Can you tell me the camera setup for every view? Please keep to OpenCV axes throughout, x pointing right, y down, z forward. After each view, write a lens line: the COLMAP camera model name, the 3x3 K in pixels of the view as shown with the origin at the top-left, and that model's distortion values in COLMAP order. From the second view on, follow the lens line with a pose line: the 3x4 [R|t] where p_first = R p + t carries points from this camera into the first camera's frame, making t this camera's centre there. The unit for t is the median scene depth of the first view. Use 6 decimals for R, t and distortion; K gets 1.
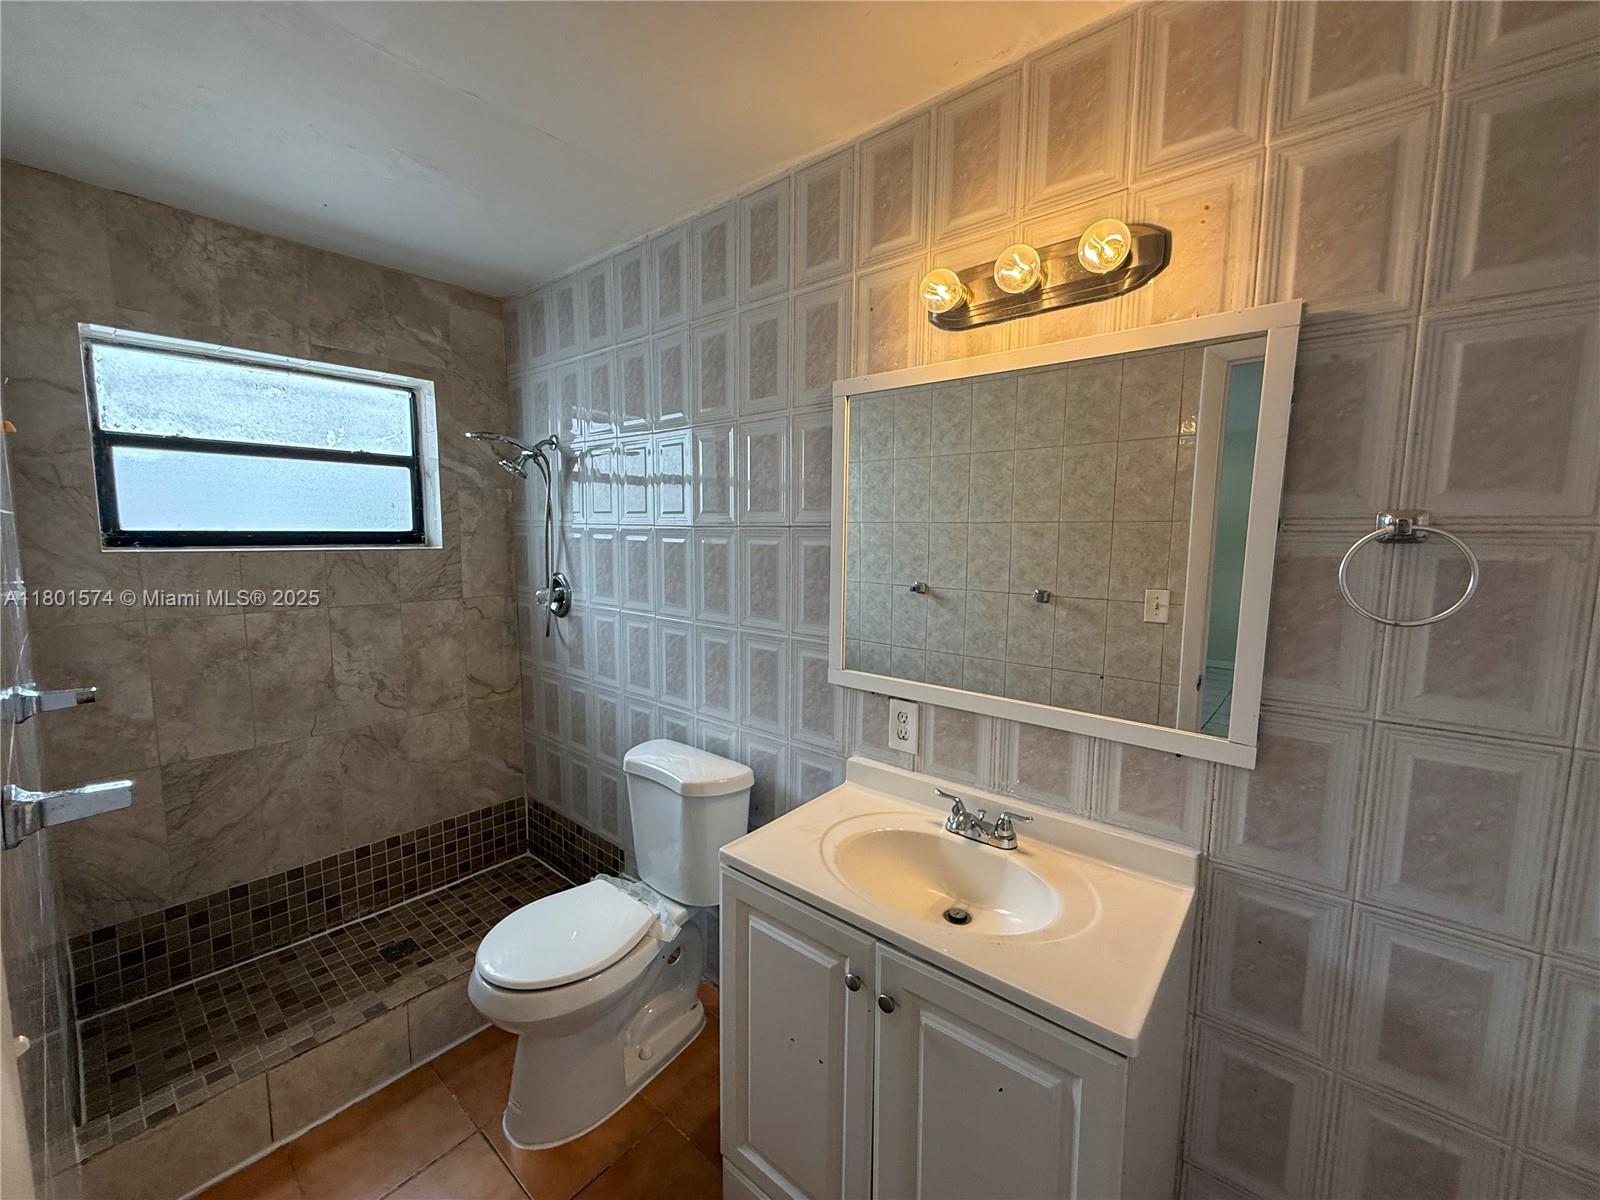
lens RADIAL K [[636.5, 0, 799.1], [0, 636.5, 596.5], [0, 0, 1]] dist [-0.004103, 0.000944]
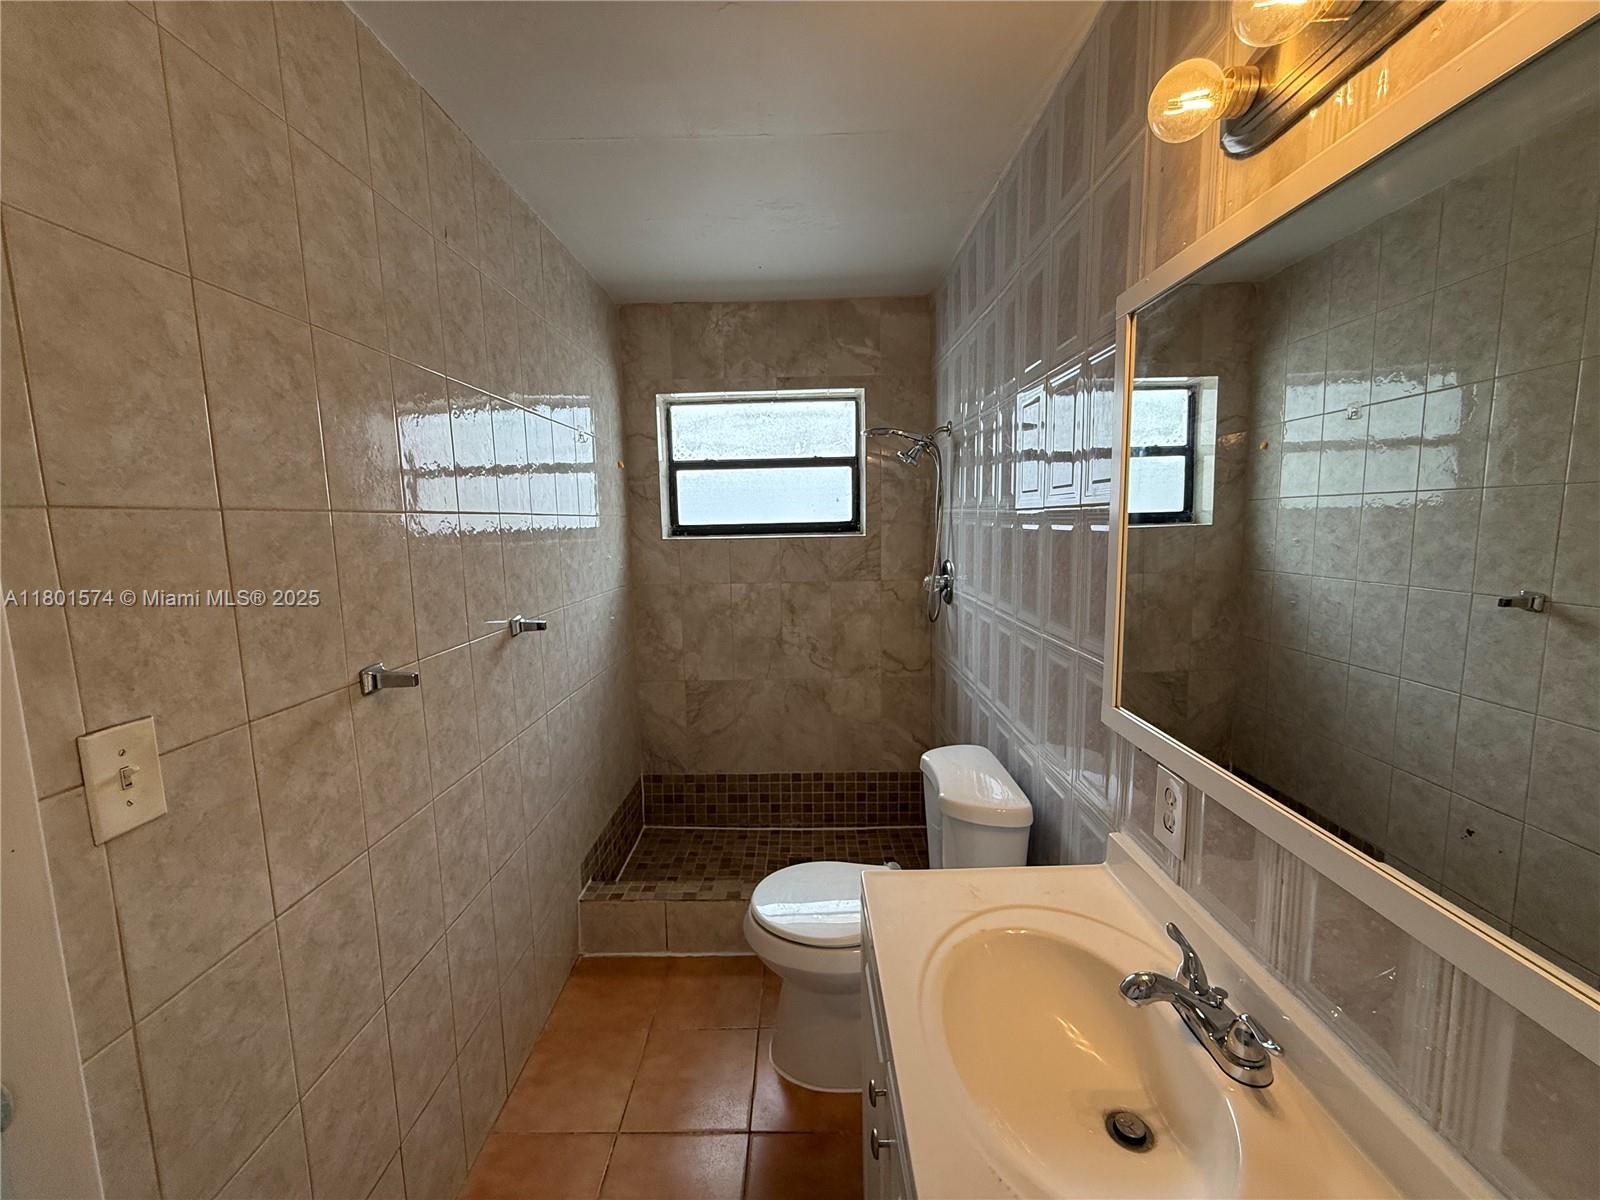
lens RADIAL K [[636.5, 0, 795.9], [0, 636.5, 600.0], [0, 0, 1]] dist [-0.004103, 0.000944]
pose [[0.639063, 0.072818, -0.765700, 0.276253], [-0.051435, 0.997326, 0.051918, -0.015512], [0.767433, 0.006205, 0.641099, 0.202391]]
